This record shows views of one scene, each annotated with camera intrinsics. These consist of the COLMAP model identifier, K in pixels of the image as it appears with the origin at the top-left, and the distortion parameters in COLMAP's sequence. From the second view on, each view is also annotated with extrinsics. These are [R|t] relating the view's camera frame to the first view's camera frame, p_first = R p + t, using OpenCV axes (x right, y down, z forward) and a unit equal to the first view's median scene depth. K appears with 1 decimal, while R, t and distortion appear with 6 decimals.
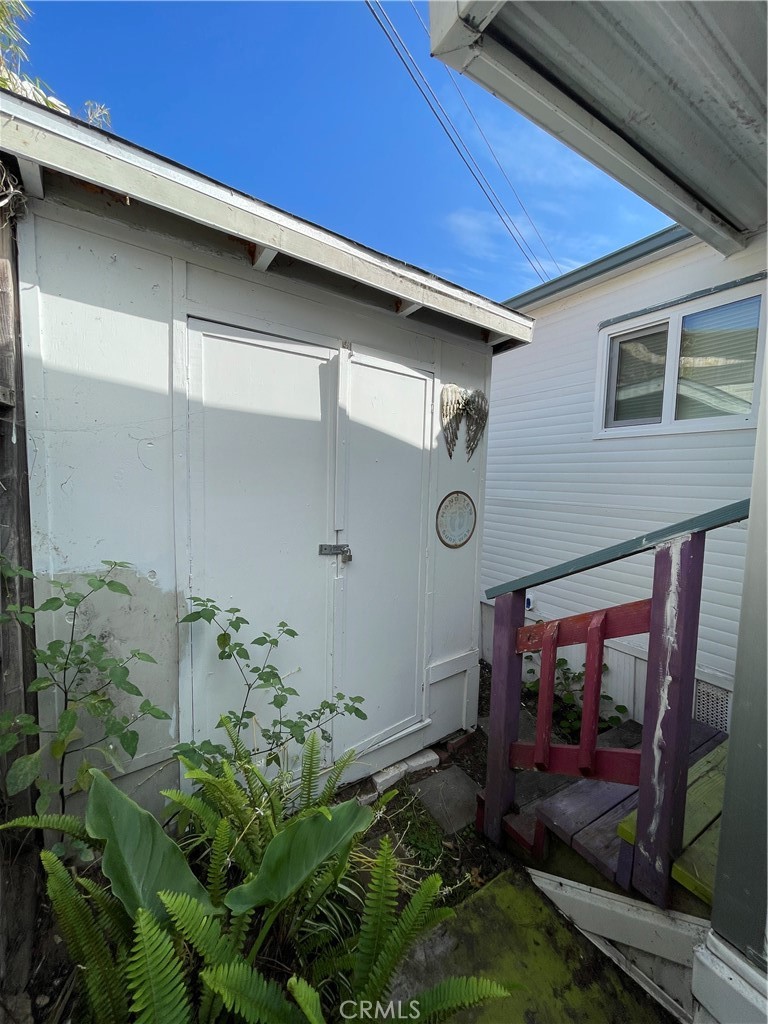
lens RADIAL K [[414.6, 0, 387.4], [0, 414.6, 507.9], [0, 0, 1]] dist [-0.000094, 0.000730]
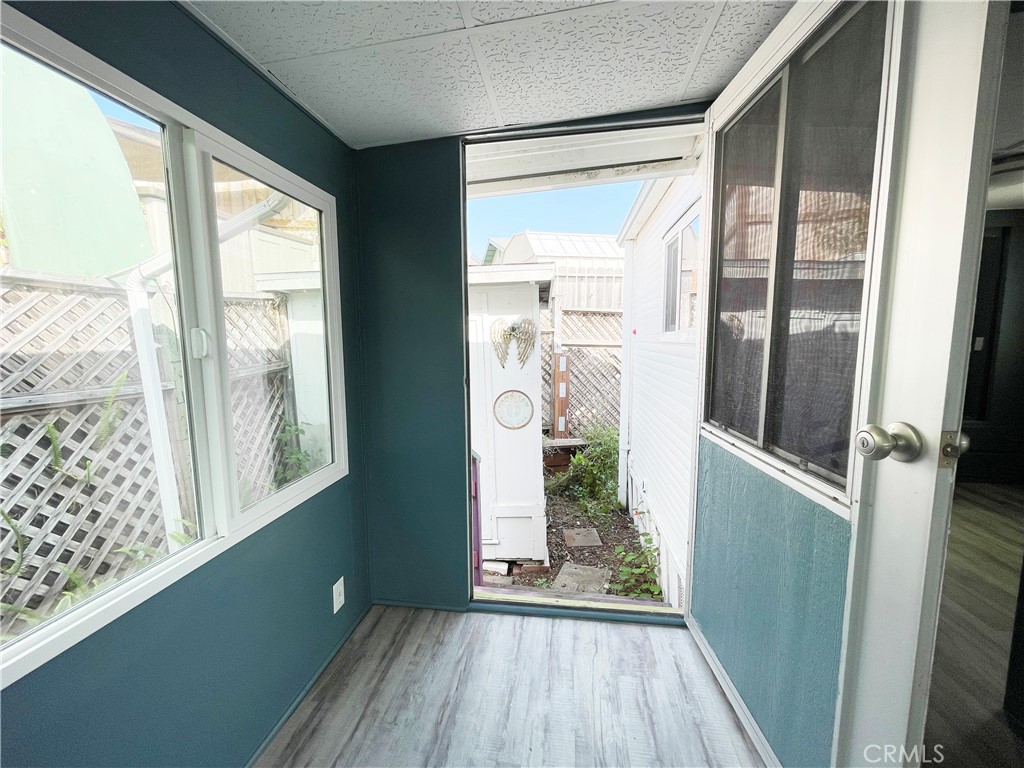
lens RADIAL K [[414.6, 0, 508.0], [0, 414.6, 383.2], [0, 0, 1]] dist [-0.000094, 0.000730]
pose [[0.747049, 0.028835, -0.664144, 1.408460], [-0.000950, 0.999104, 0.042309, -0.159372], [0.664769, -0.030976, 0.746407, -0.105643]]
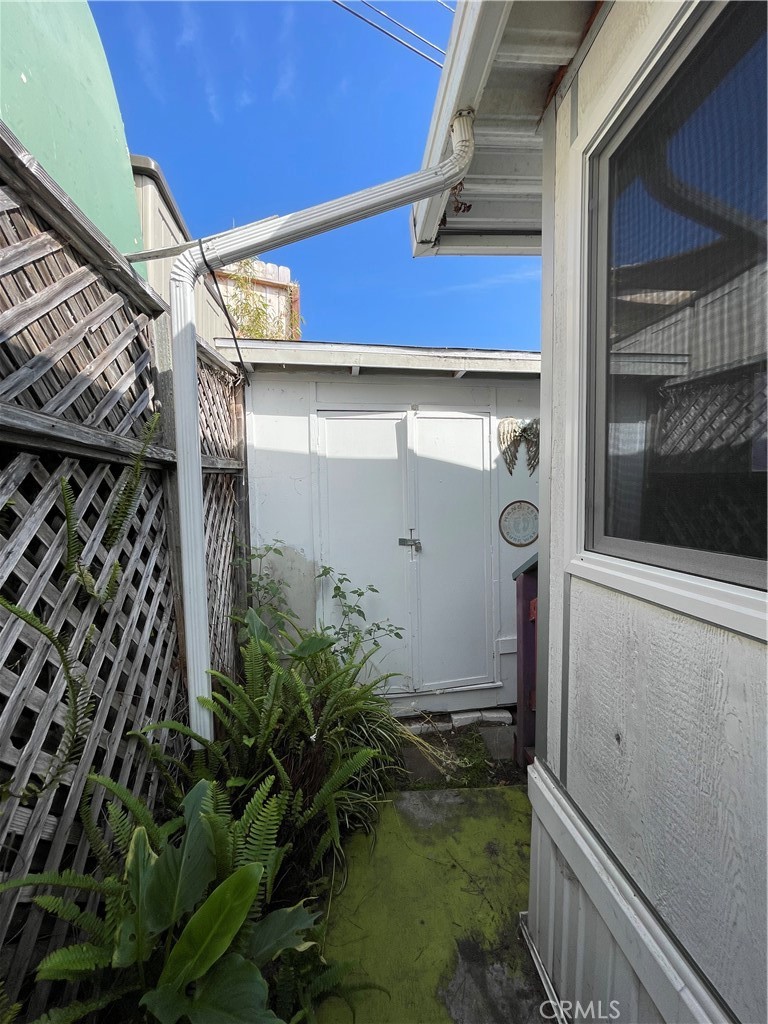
lens RADIAL K [[412.3, 0, 382.7], [0, 412.3, 510.1], [0, 0, 1]] dist [0.009906, -0.000111]
pose [[0.882170, -0.026128, -0.470206, 0.490723], [0.008093, 0.999153, -0.040336, 0.043939], [0.470861, 0.031778, 0.881635, -0.368325]]
